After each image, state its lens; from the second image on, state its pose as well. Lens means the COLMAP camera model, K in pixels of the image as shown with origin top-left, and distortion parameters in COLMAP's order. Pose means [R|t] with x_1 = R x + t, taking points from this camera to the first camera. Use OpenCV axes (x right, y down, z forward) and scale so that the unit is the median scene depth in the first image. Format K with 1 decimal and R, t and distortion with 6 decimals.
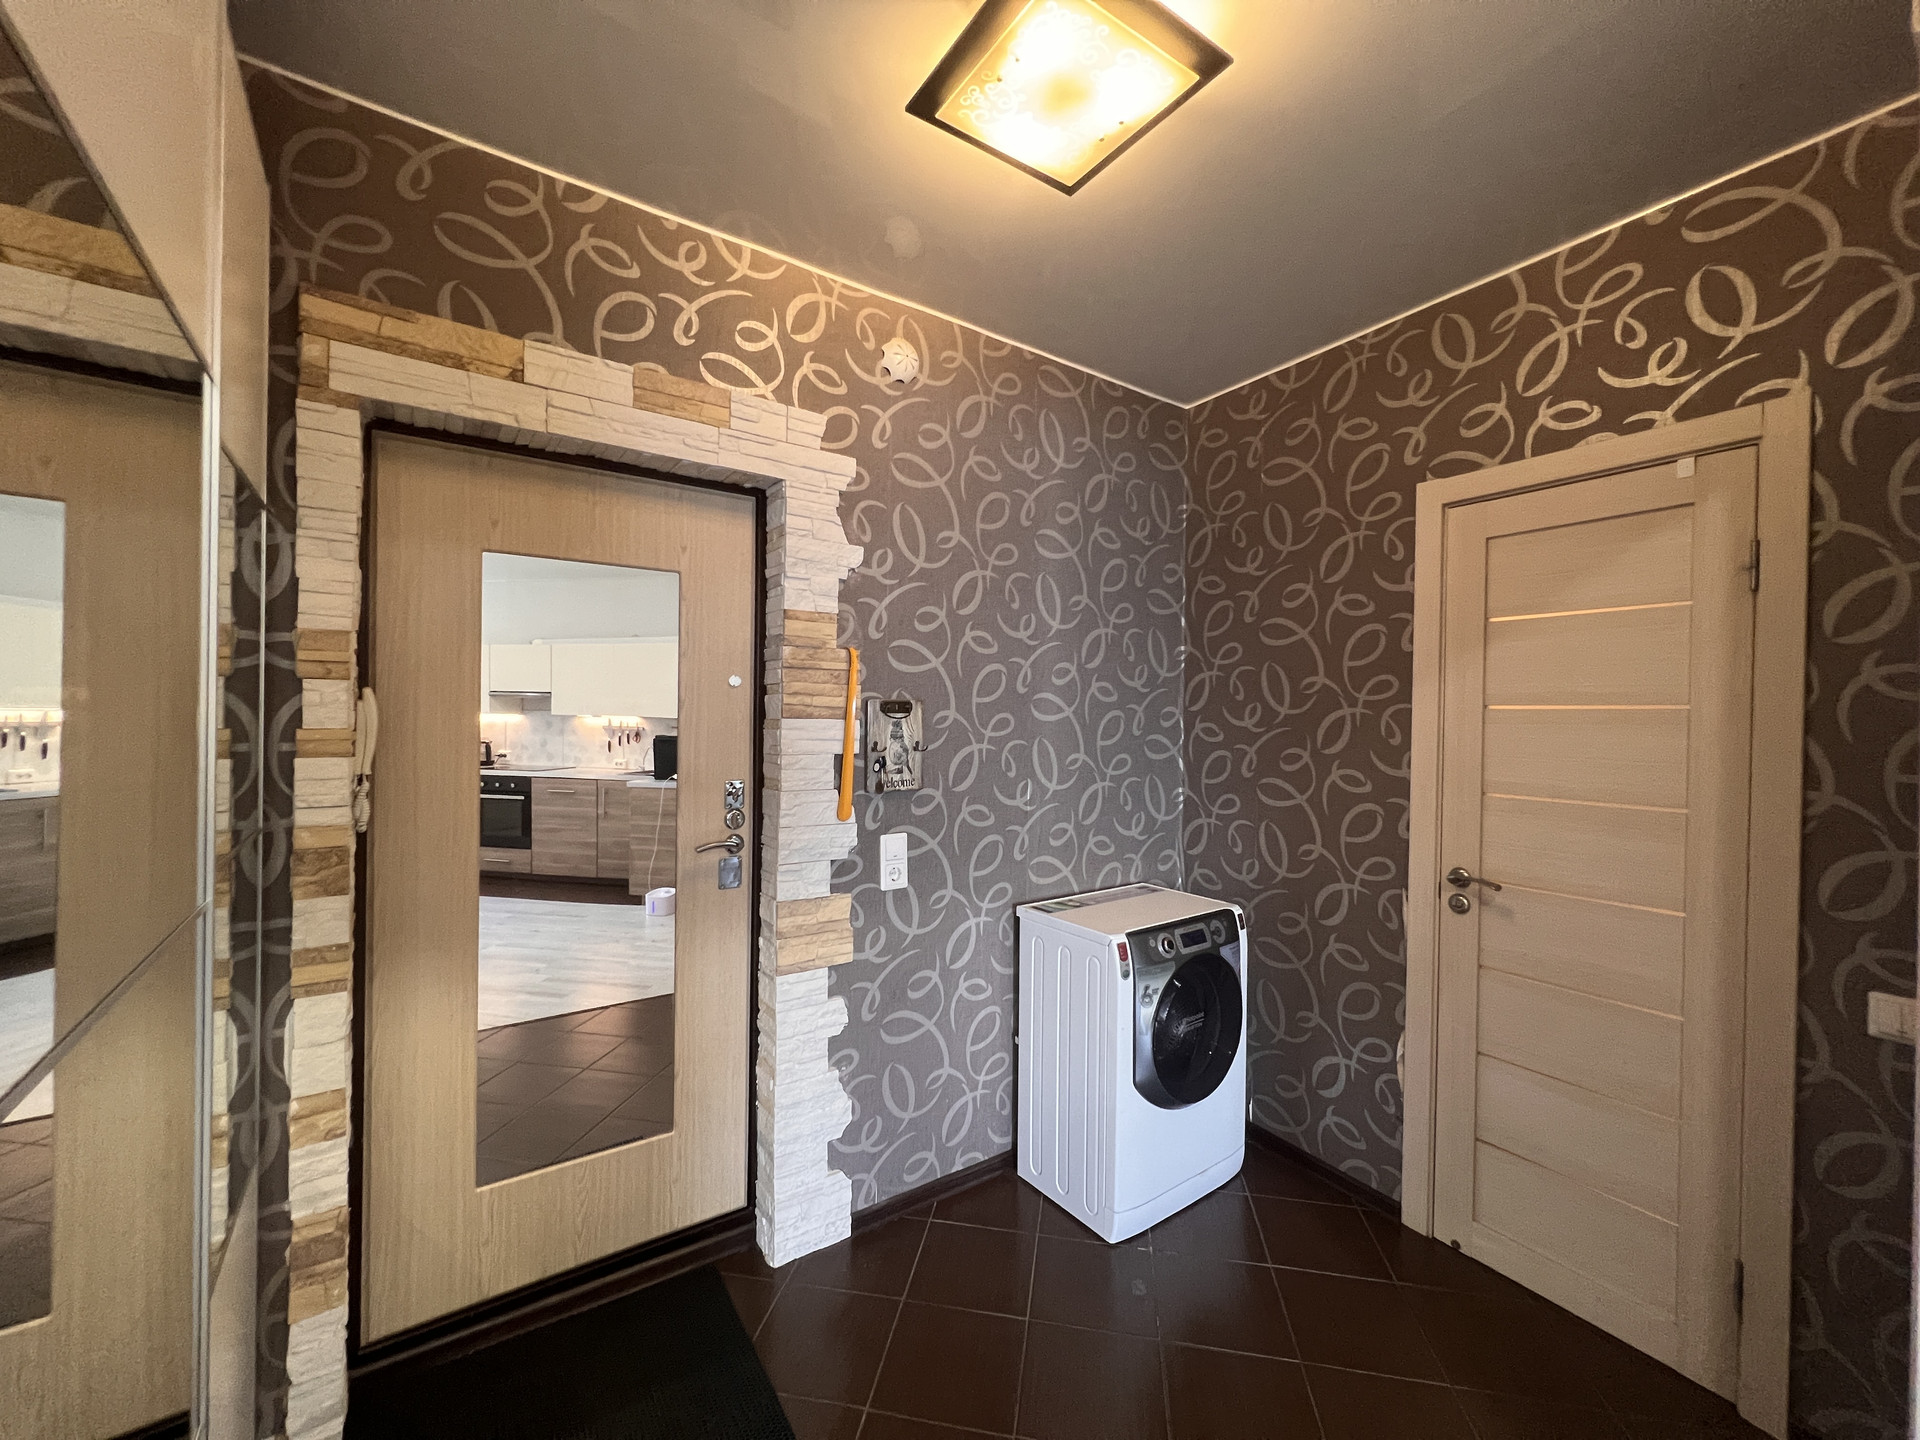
lens RADIAL K [[766.2, 0, 950.0], [0, 766.2, 721.0], [0, 0, 1]] dist [-0.000267, 0.000644]
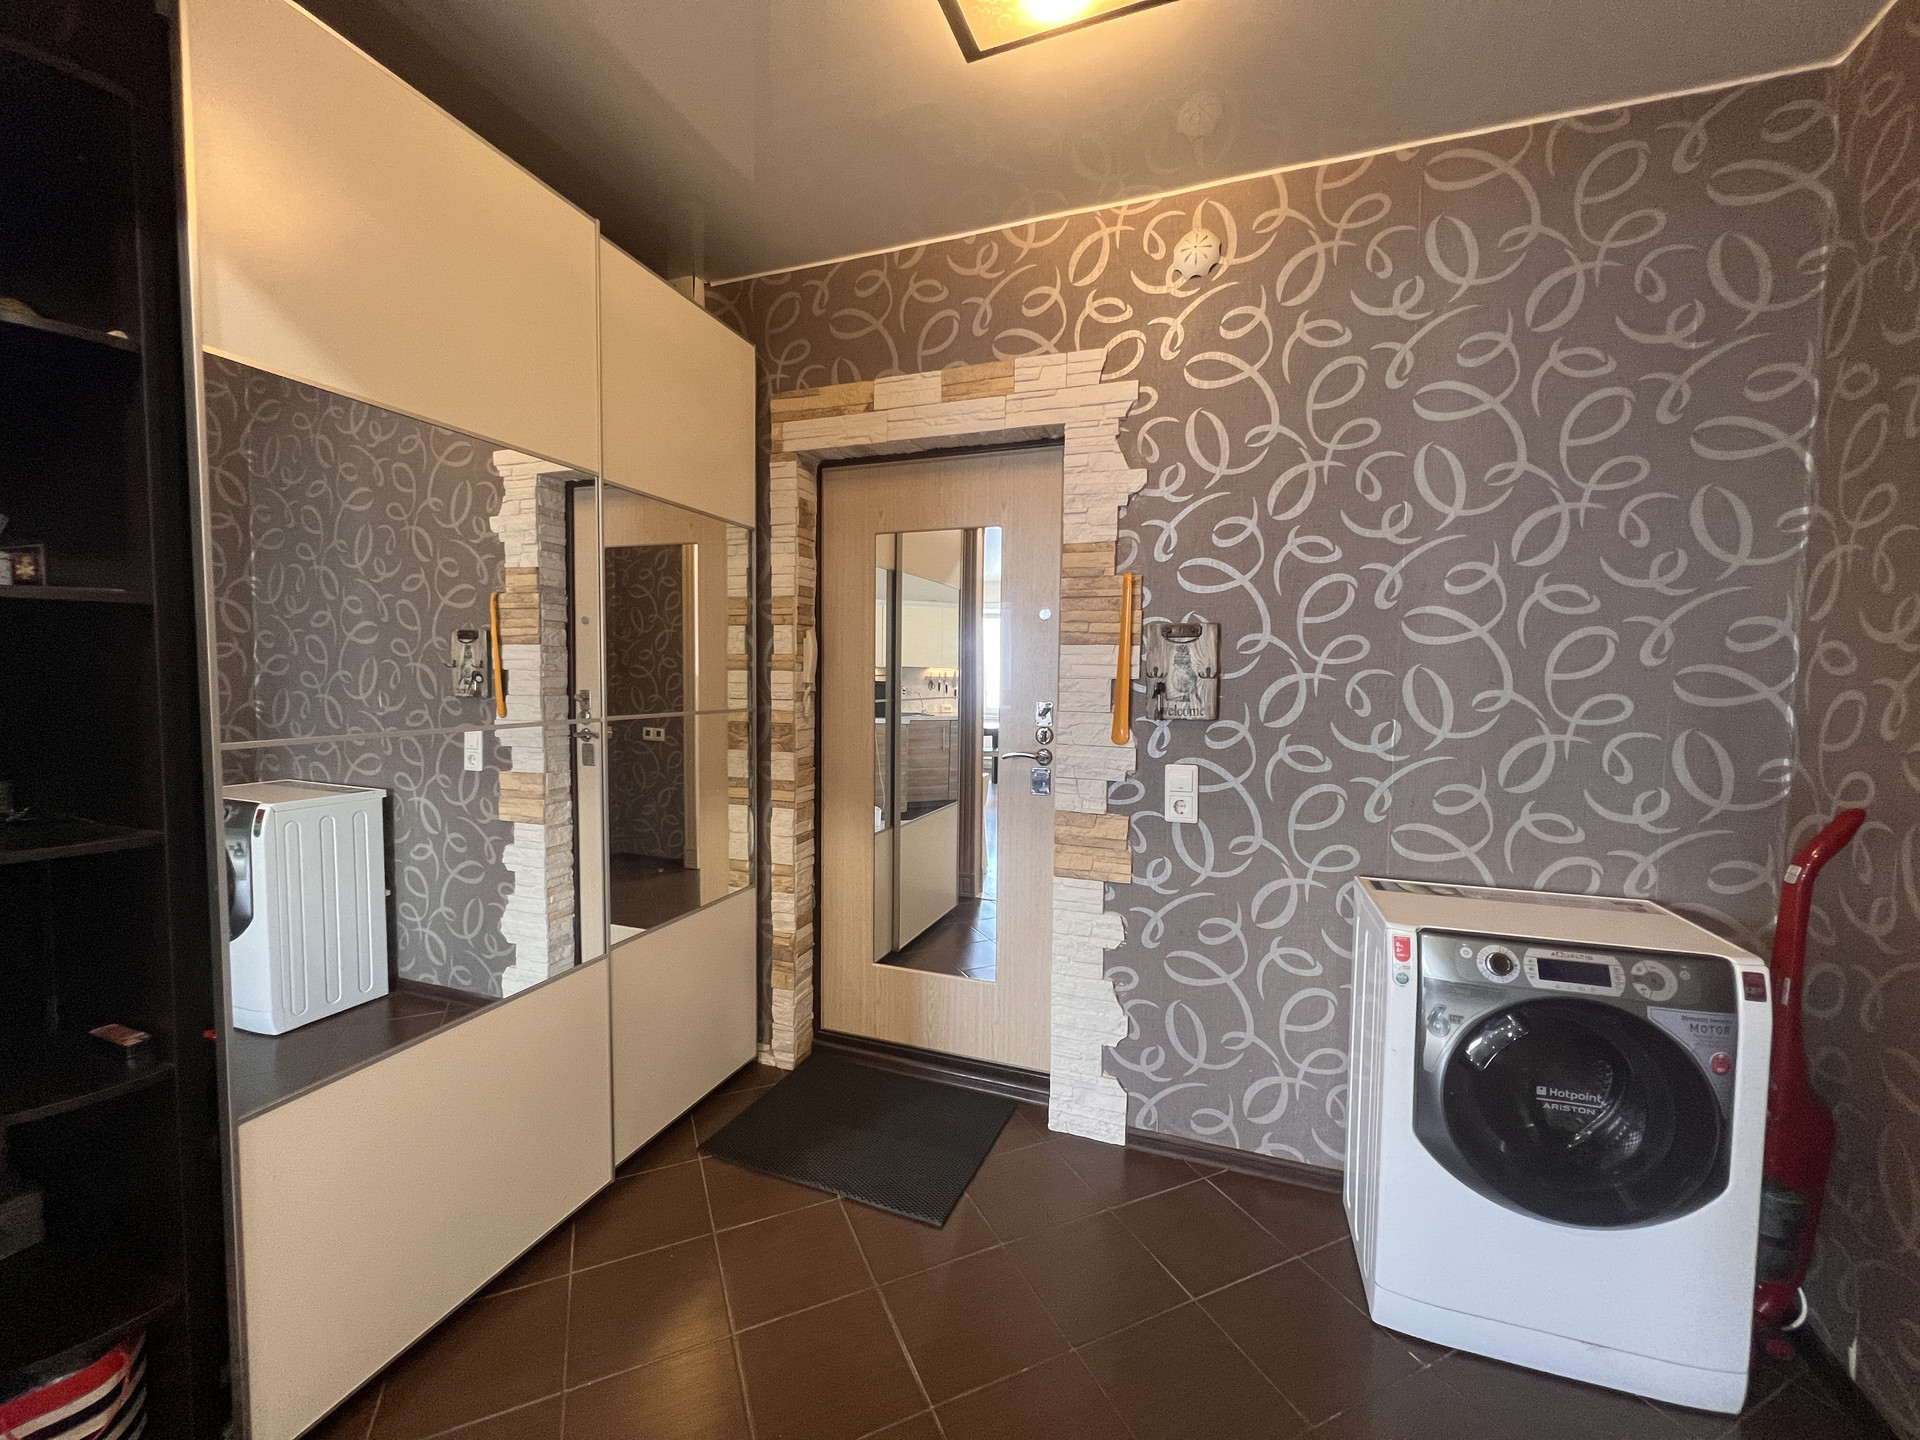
lens RADIAL K [[766.2, 0, 954.2], [0, 766.2, 718.0], [0, 0, 1]] dist [-0.000267, 0.000644]
pose [[0.574141, 0.041370, -0.817711, 0.568333], [-0.009132, 0.998984, 0.044129, 0.051832], [0.818706, -0.017869, 0.573935, 0.231082]]
